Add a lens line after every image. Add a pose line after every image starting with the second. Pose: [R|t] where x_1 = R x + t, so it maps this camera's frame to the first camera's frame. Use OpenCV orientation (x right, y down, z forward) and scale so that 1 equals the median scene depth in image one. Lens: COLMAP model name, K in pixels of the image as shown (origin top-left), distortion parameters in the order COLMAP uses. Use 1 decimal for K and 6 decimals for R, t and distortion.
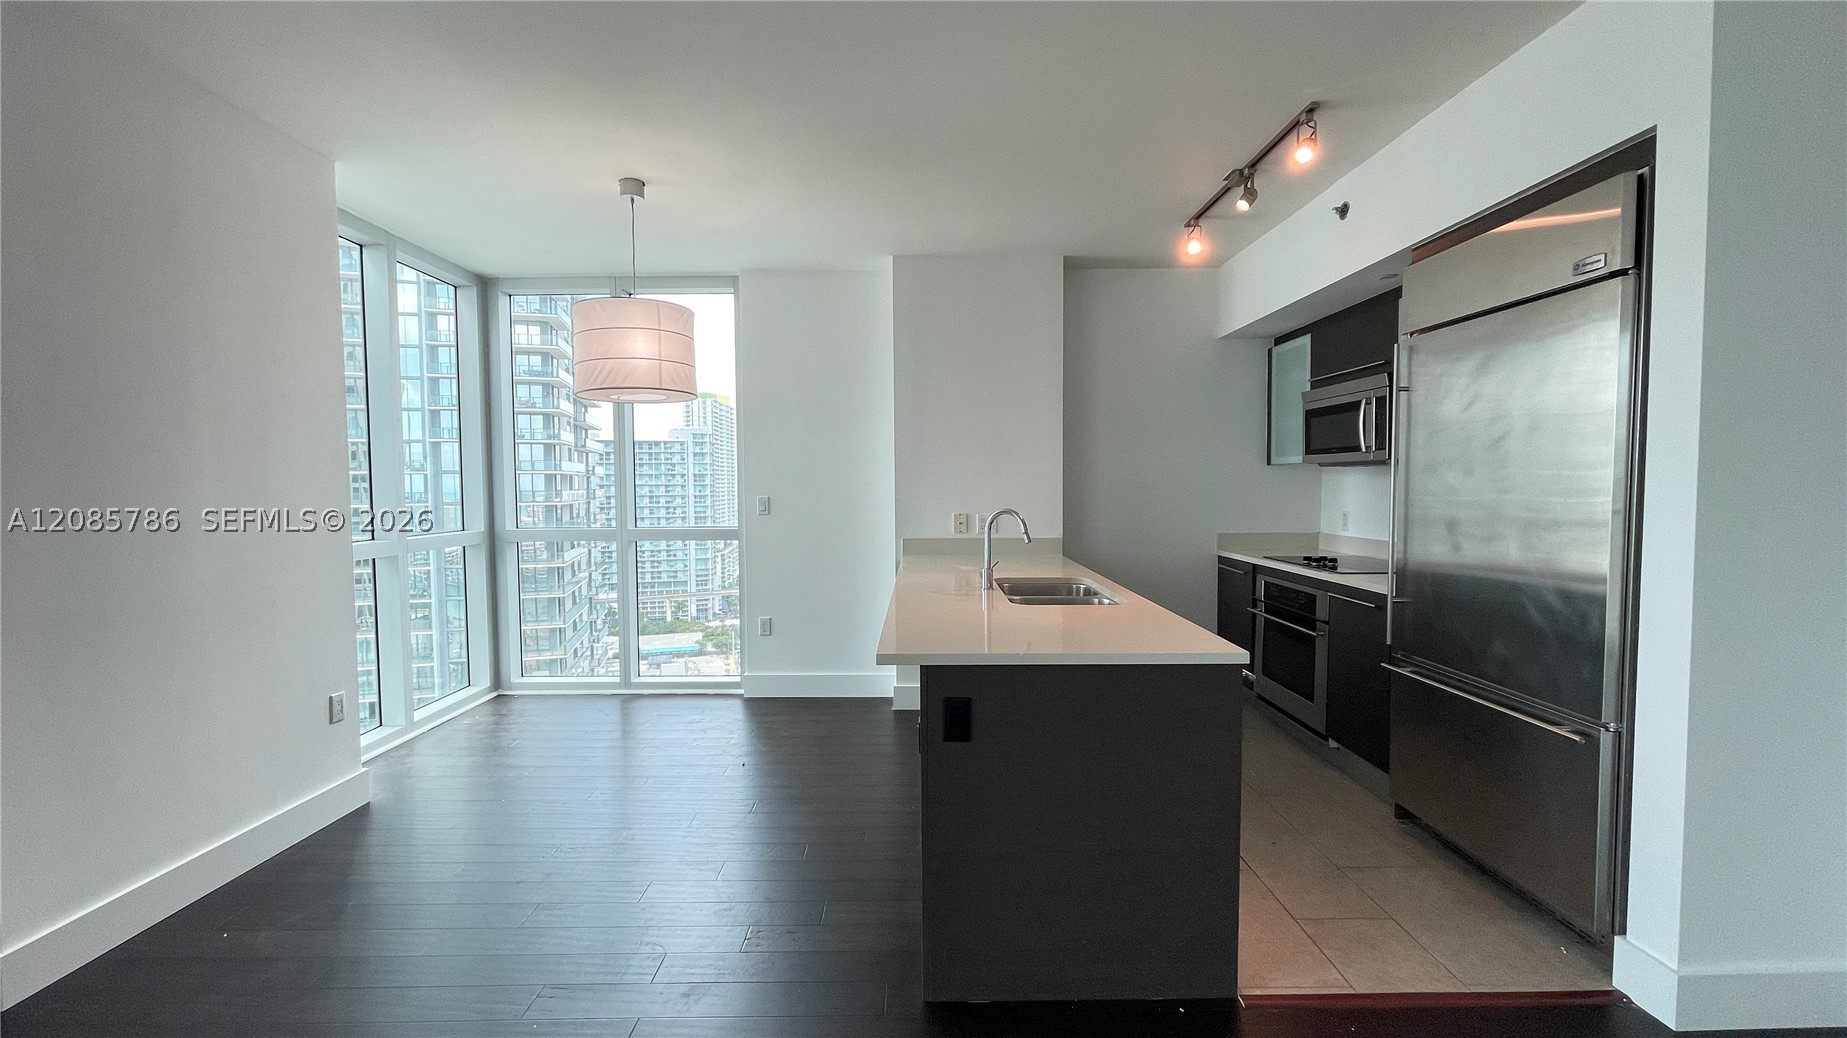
lens RADIAL K [[743.0, 0, 926.0], [0, 743.0, 518.3], [0, 0, 1]] dist [0.001697, -0.000932]
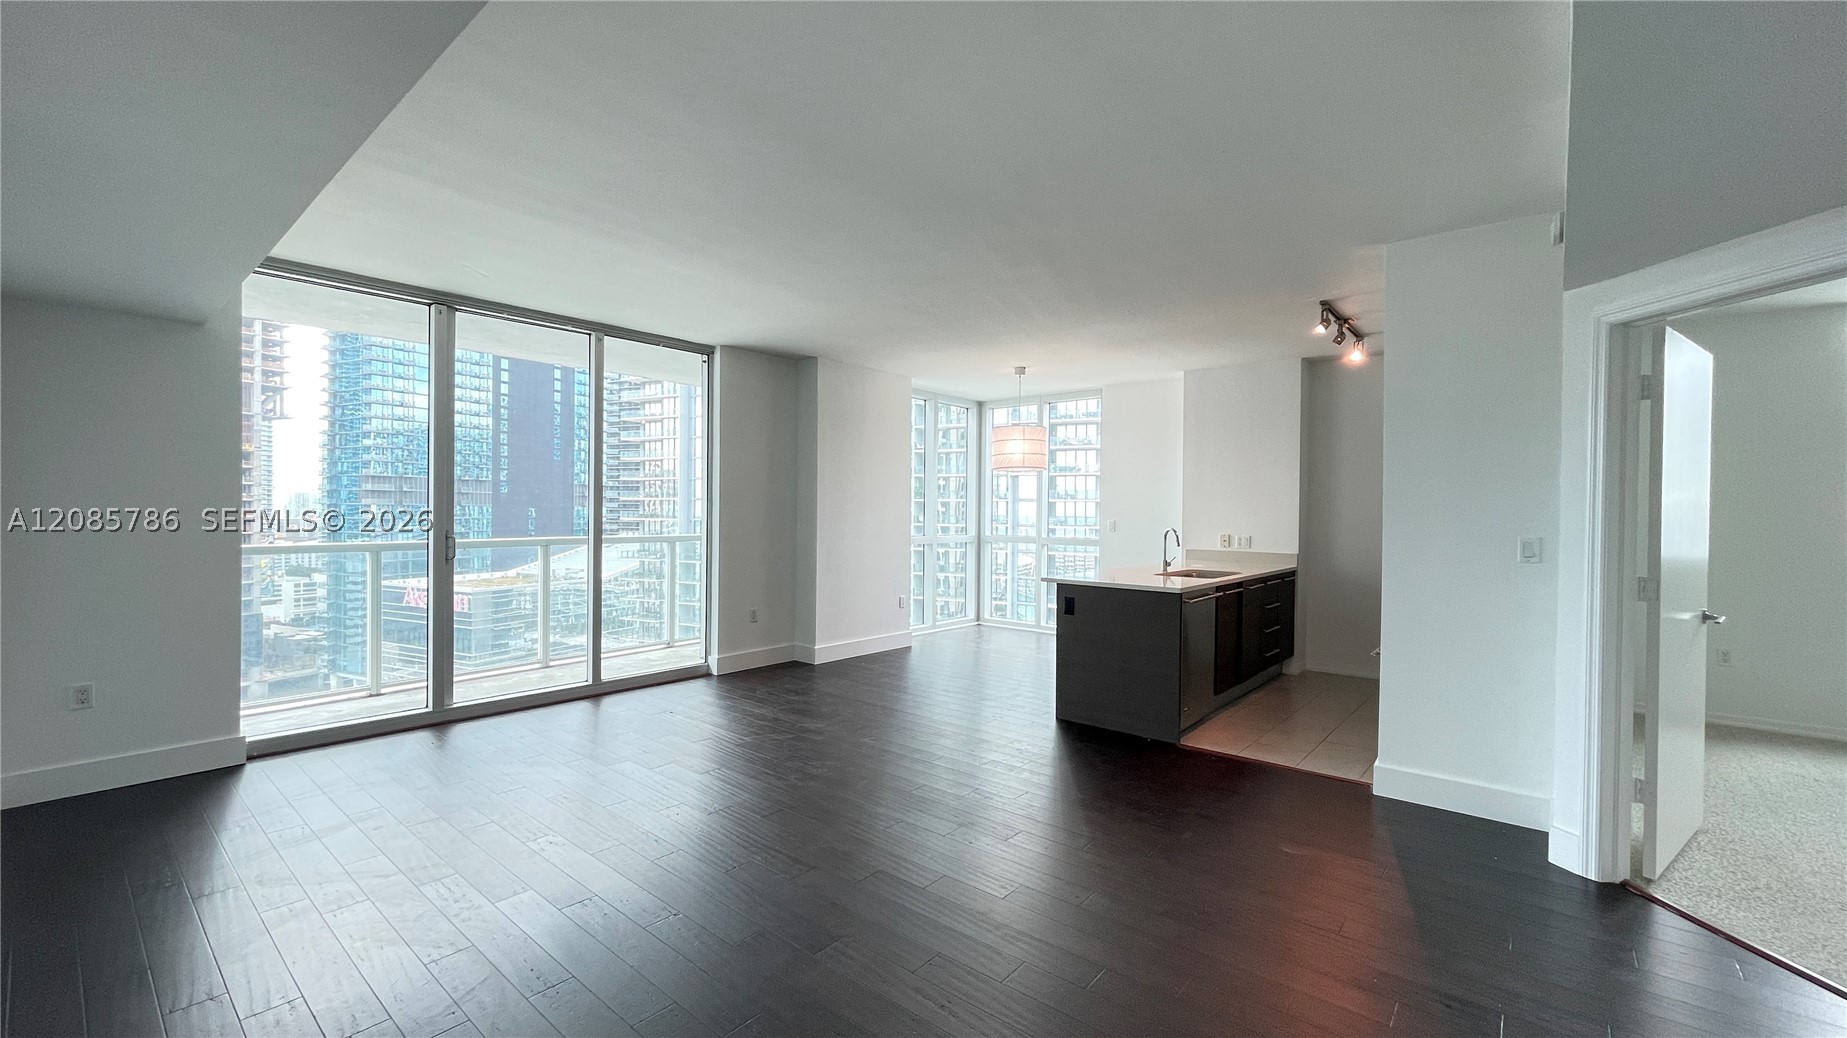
lens RADIAL K [[743.0, 0, 922.7], [0, 743.0, 517.7], [0, 0, 1]] dist [0.001697, -0.000932]
pose [[0.755674, 0.019795, -0.654648, 0.672695], [-0.044983, 0.998751, -0.021725, 0.023254], [0.653401, 0.045865, 0.755621, -0.641483]]
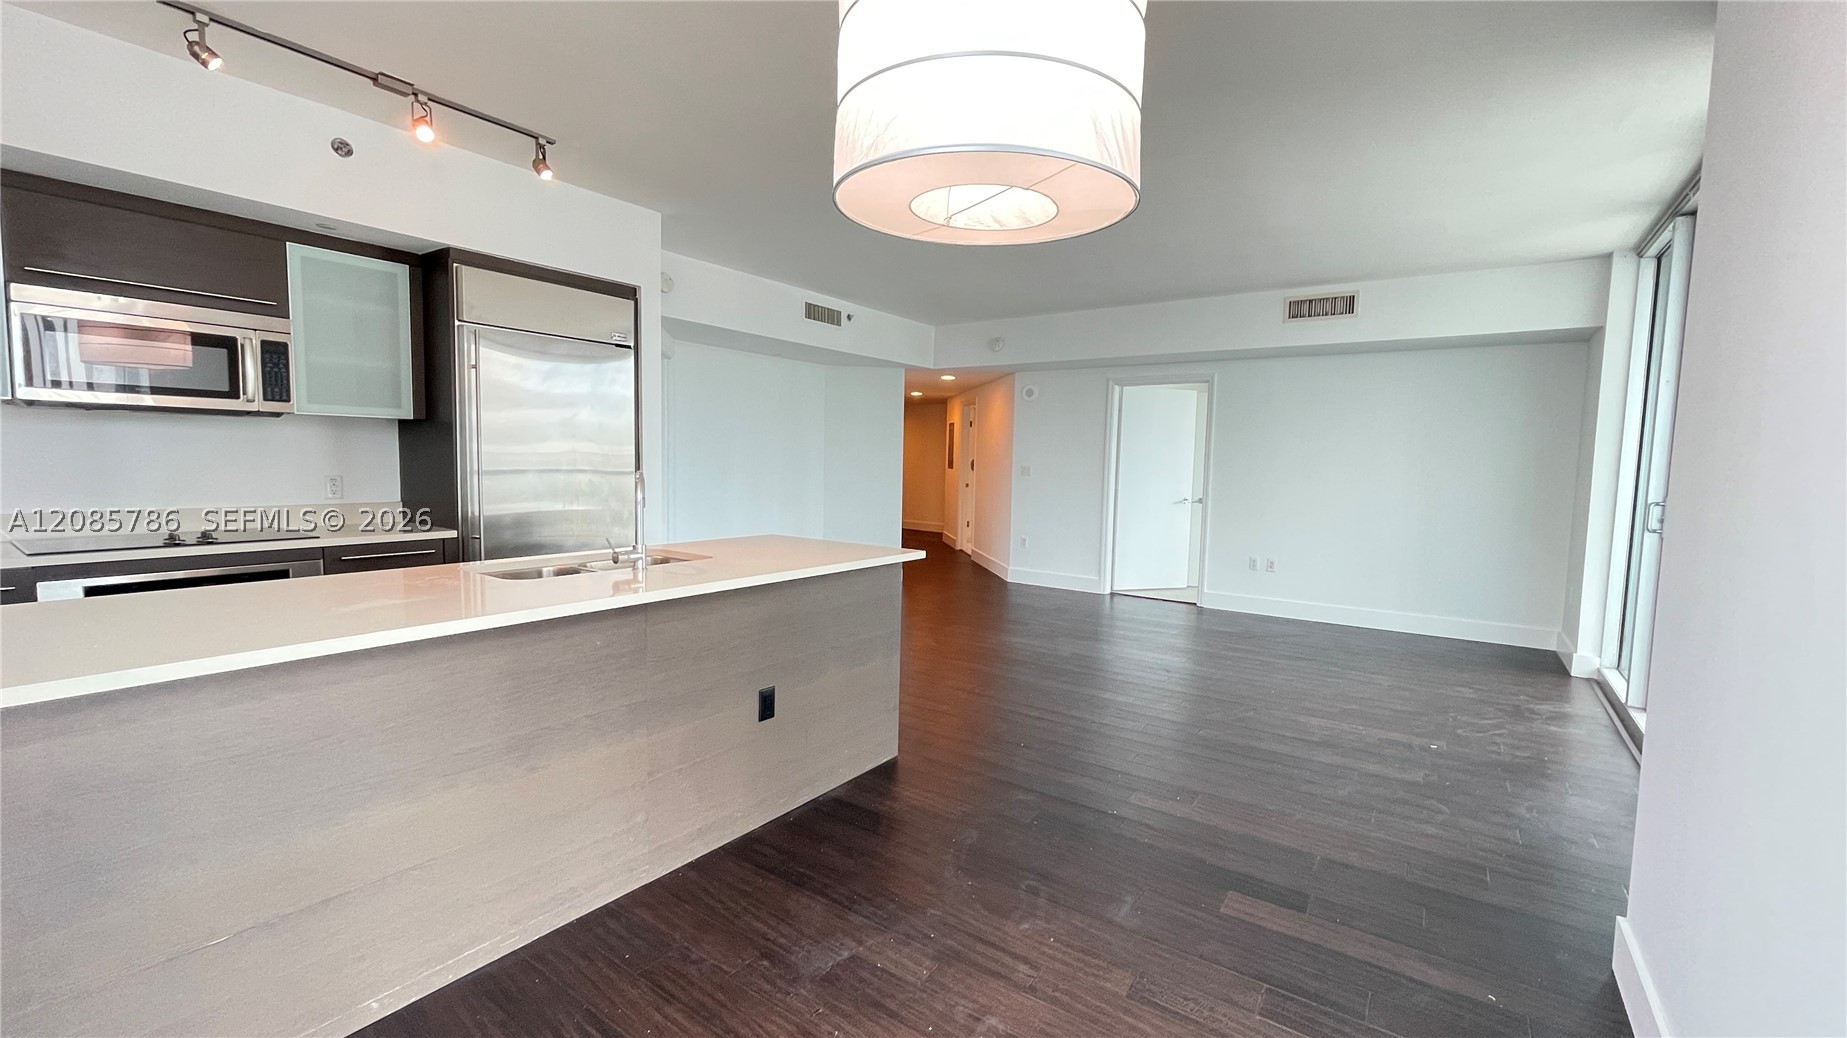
lens RADIAL K [[743.0, 0, 922.2], [0, 743.0, 520.3], [0, 0, 1]] dist [0.001697, -0.000932]
pose [[-0.809023, -0.060226, 0.584683, -0.528762], [0.009886, 0.993202, 0.115985, -0.041361], [-0.587694, 0.099614, -0.802928, 1.189004]]
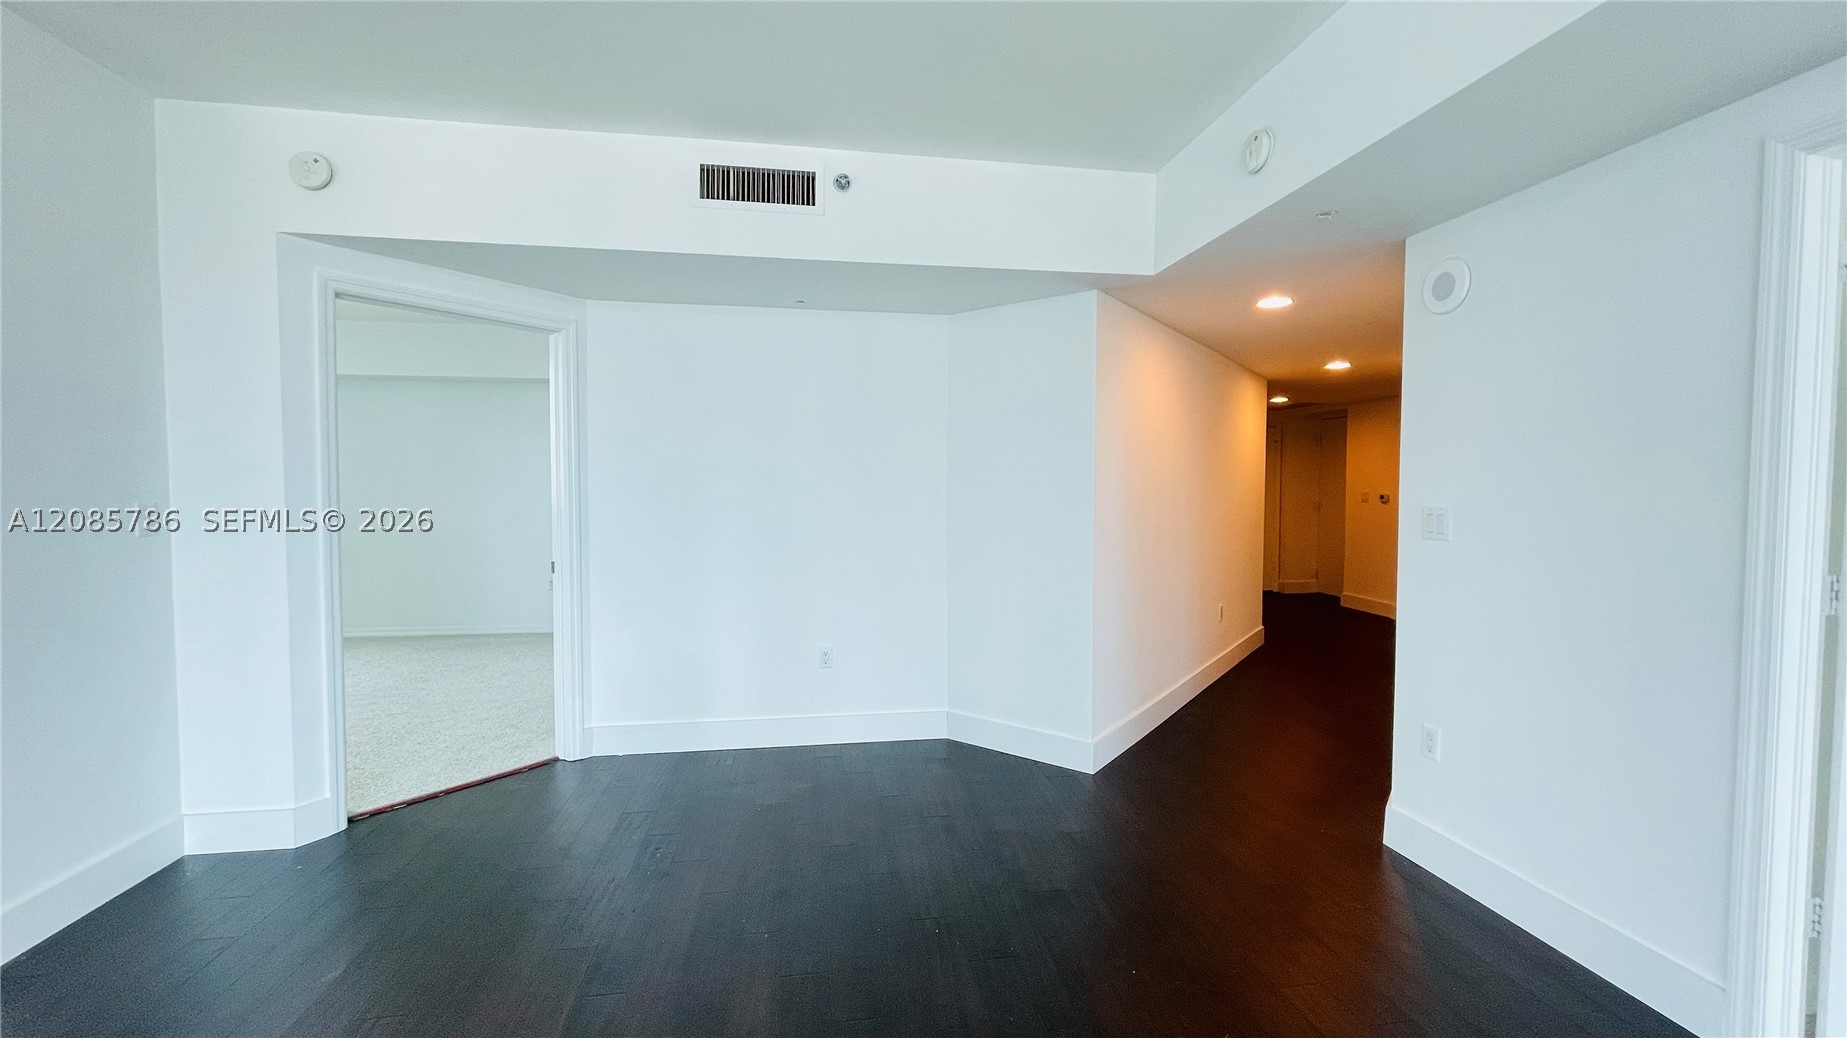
lens RADIAL K [[743.0, 0, 923.4], [0, 743.0, 515.1], [0, 0, 1]] dist [0.001697, -0.000932]
pose [[-0.147964, -0.031864, 0.988479, -0.138363], [0.042981, 0.998329, 0.038615, 0.010425], [-0.988058, 0.048200, -0.146348, -0.125050]]
